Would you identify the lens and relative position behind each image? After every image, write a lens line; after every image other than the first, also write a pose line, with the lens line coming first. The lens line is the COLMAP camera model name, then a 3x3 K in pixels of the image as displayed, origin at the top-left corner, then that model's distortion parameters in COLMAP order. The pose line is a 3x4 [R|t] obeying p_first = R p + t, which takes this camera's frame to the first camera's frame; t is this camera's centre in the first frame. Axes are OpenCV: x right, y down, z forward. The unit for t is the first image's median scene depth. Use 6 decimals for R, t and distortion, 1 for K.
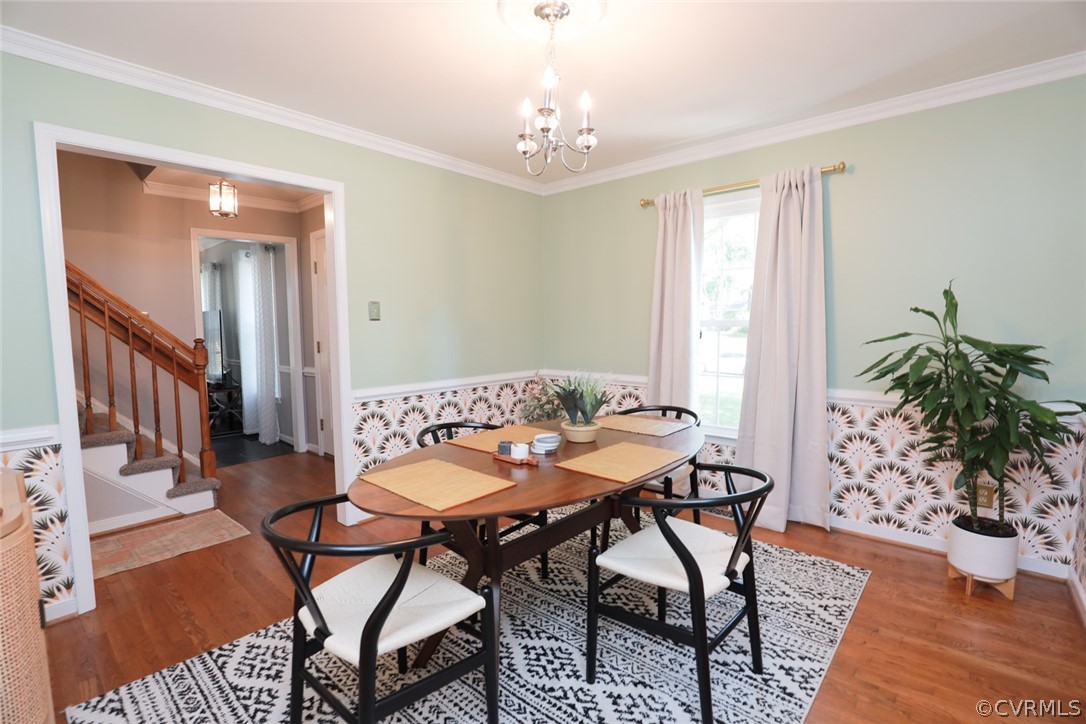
lens RADIAL K [[496.8, 0, 543.0], [0, 496.8, 368.0], [0, 0, 1]] dist [-0.030450, 0.001106]
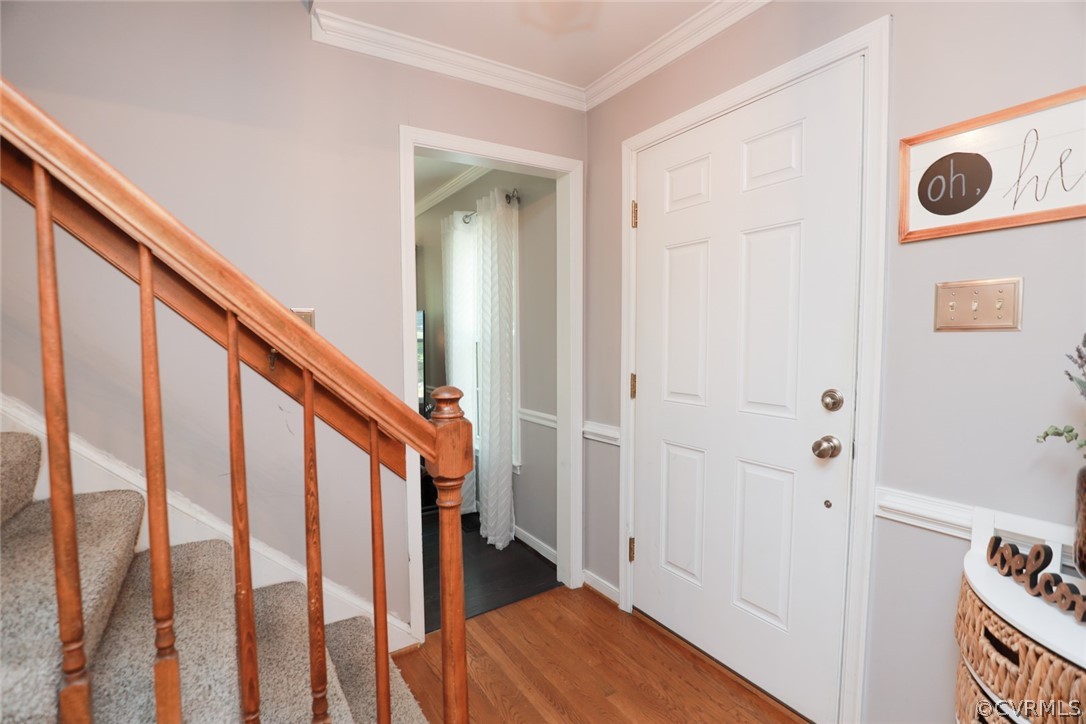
lens RADIAL K [[507.3, 0, 543.0], [0, 507.3, 362.0], [0, 0, 1]] dist [-0.053440, 0.000181]
pose [[0.961149, 0.018559, -0.275404, -0.397646], [-0.025018, 0.999488, -0.019958, -0.050861], [0.274893, 0.026073, 0.961121, 0.508505]]
